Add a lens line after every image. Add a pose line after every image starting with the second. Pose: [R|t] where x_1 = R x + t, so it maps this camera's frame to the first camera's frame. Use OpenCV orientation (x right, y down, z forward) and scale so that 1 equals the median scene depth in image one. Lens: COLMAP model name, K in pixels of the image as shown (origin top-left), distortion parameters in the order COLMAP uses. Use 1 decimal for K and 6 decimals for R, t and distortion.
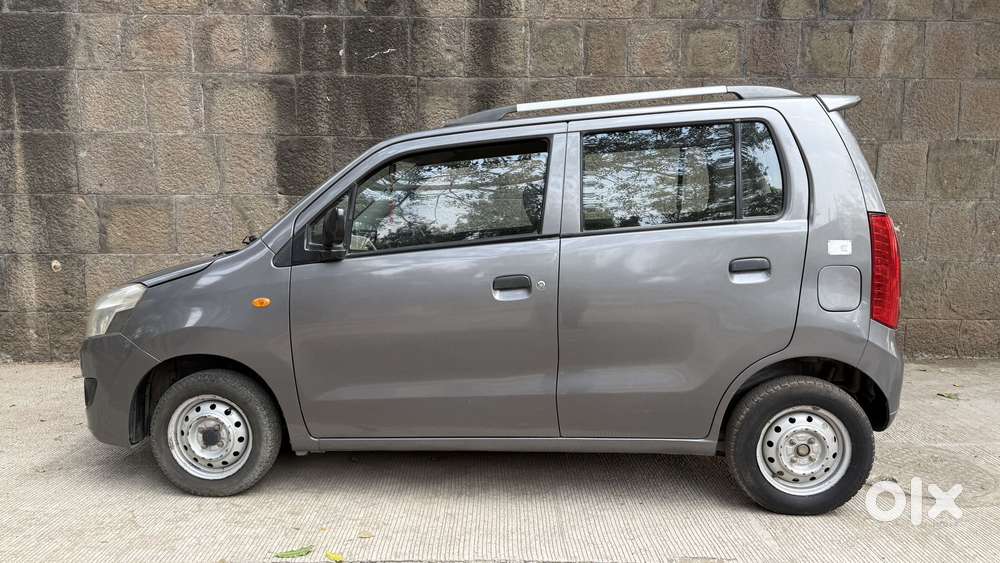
lens RADIAL K [[713.4, 0, 498.8], [0, 713.4, 277.2], [0, 0, 1]] dist [0.011244, -0.024252]
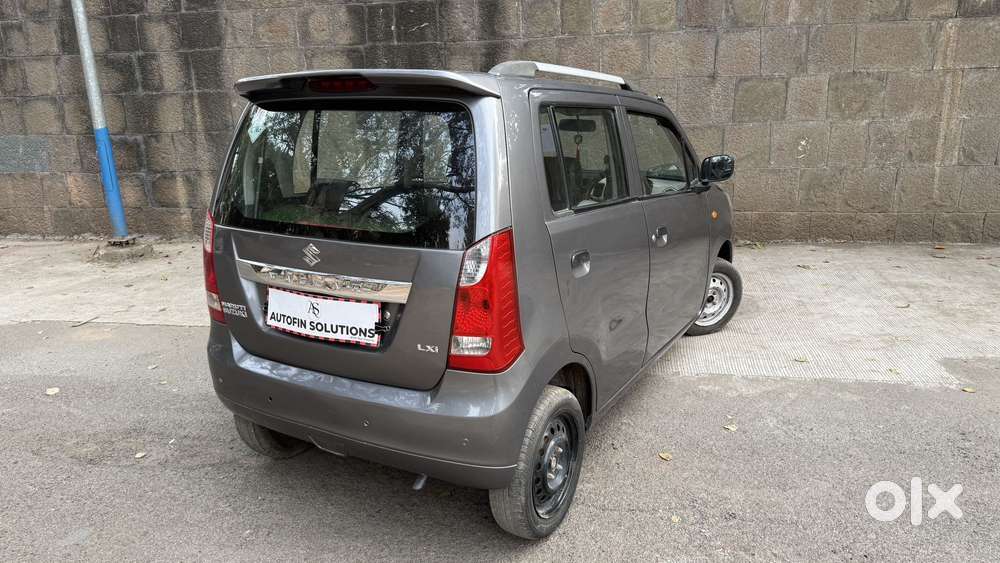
lens RADIAL K [[713.4, 0, 505.2], [0, 713.4, 273.8], [0, 0, 1]] dist [0.011244, -0.024252]
pose [[0.980663, 0.014792, -0.195144, 0.291717], [0.010795, 0.991533, 0.129405, -0.005665], [0.195406, -0.129010, 0.972200, -0.424399]]
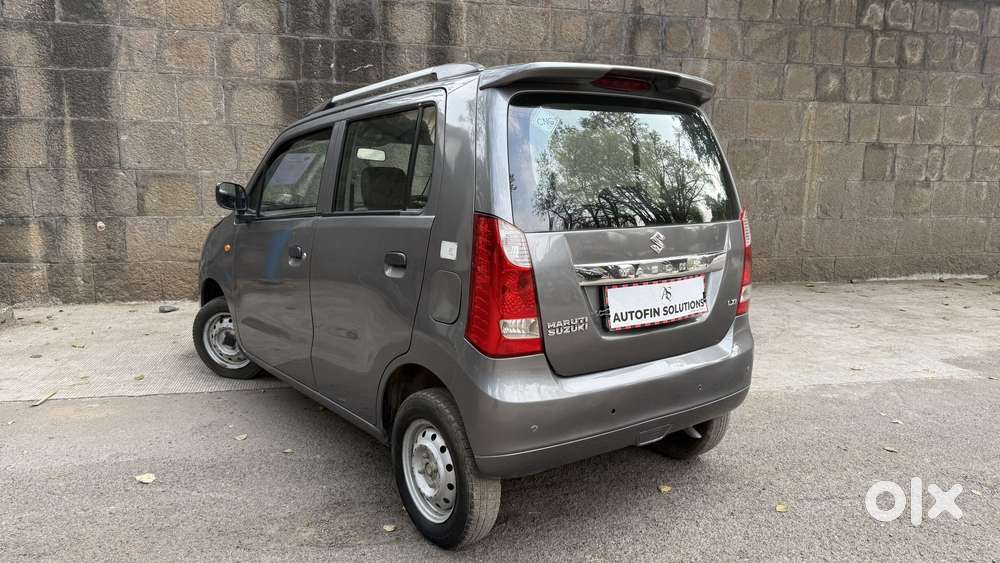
lens RADIAL K [[713.4, 0, 496.2], [0, 713.4, 281.2], [0, 0, 1]] dist [0.011244, -0.024252]
pose [[0.977142, -0.022719, 0.211368, -0.211930], [0.014433, 0.999069, 0.040662, 0.041403], [-0.212095, -0.036682, 0.976560, -0.396739]]
